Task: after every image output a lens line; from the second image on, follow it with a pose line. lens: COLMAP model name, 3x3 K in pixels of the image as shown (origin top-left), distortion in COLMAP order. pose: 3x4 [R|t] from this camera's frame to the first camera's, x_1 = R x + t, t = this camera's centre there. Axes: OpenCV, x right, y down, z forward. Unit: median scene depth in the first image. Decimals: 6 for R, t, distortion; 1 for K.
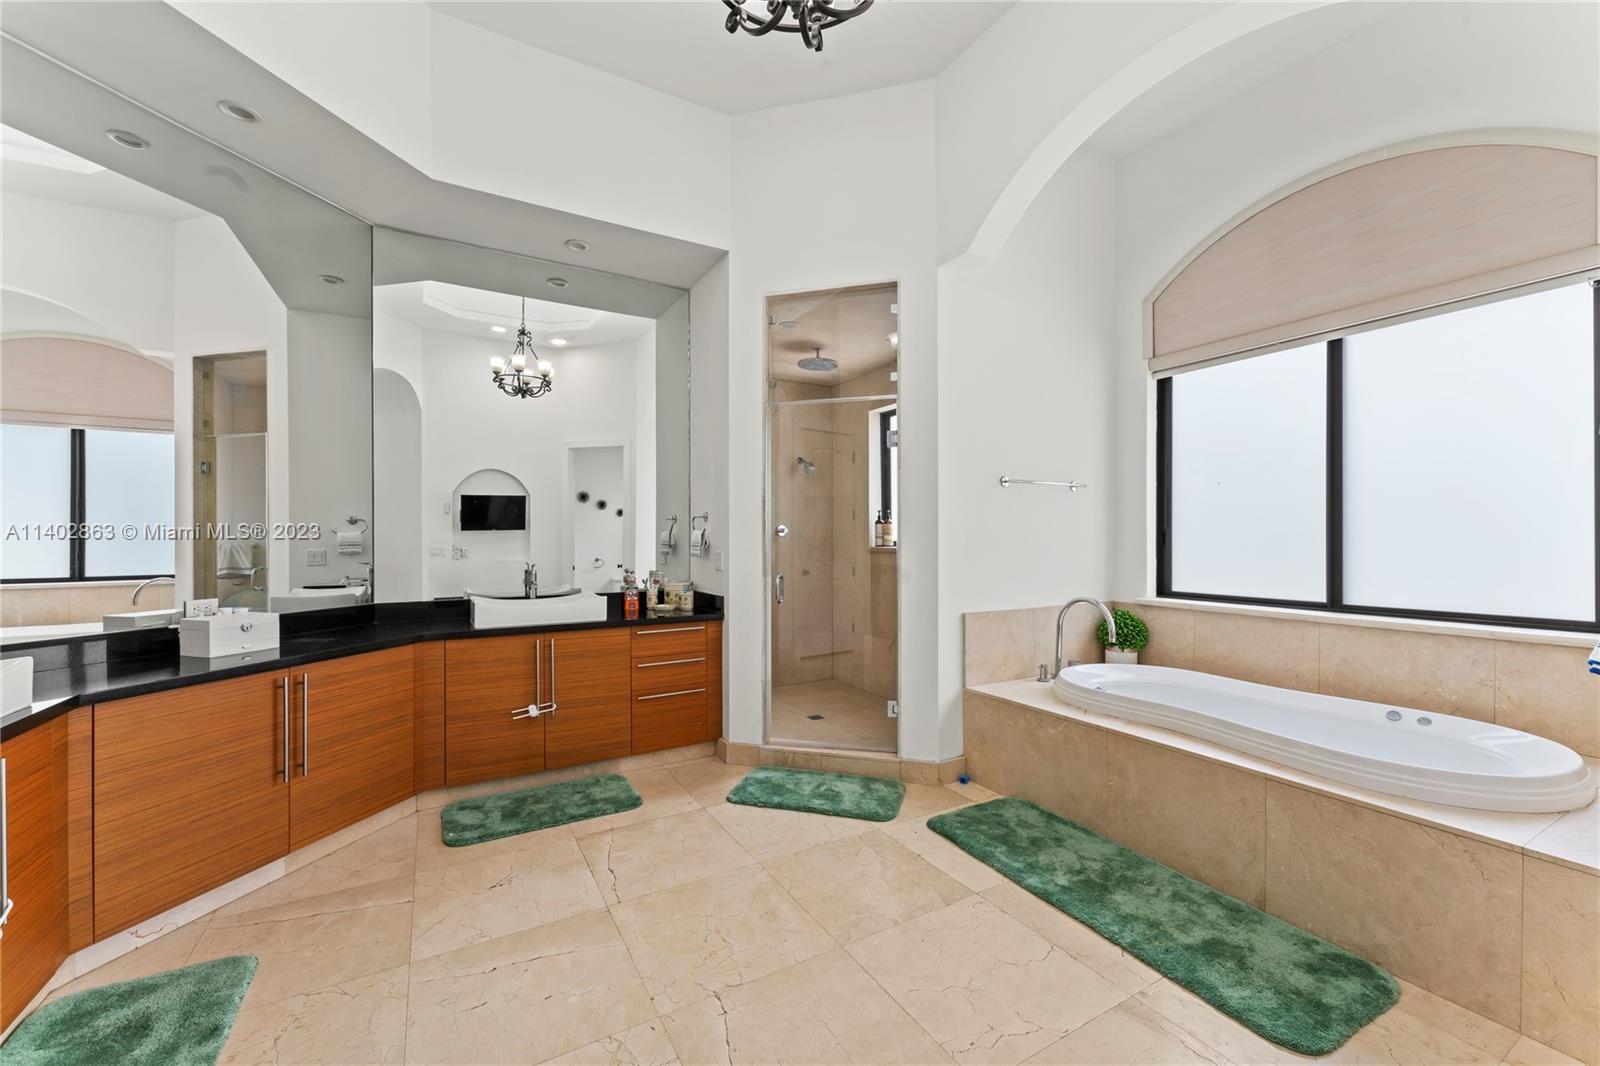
lens RADIAL K [[636.1, 0, 799.8], [0, 636.1, 535.8], [0, 0, 1]] dist [0.000960, 0.000200]
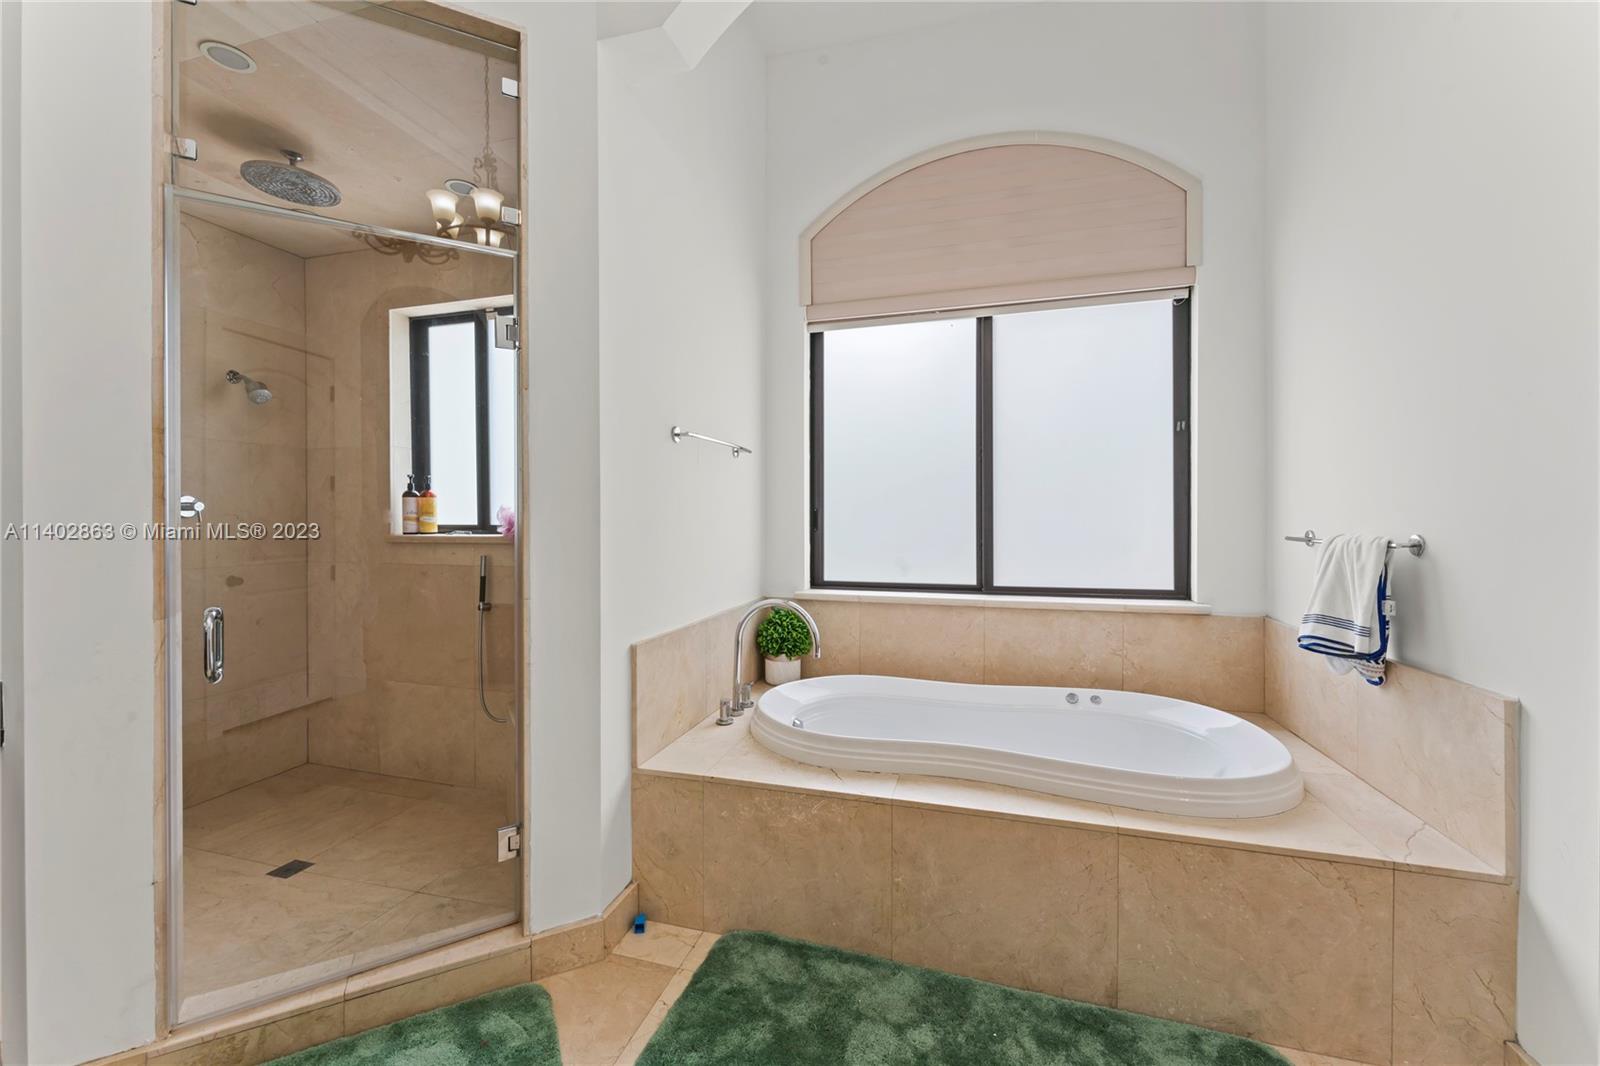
lens RADIAL K [[636.1, 0, 795.1], [0, 636.1, 519.4], [0, 0, 1]] dist [0.000960, 0.000200]
pose [[0.721224, -0.002914, 0.692696, -0.050029], [0.000217, 0.999992, 0.003981, 0.000389], [-0.692702, -0.002721, 0.721219, 0.473285]]
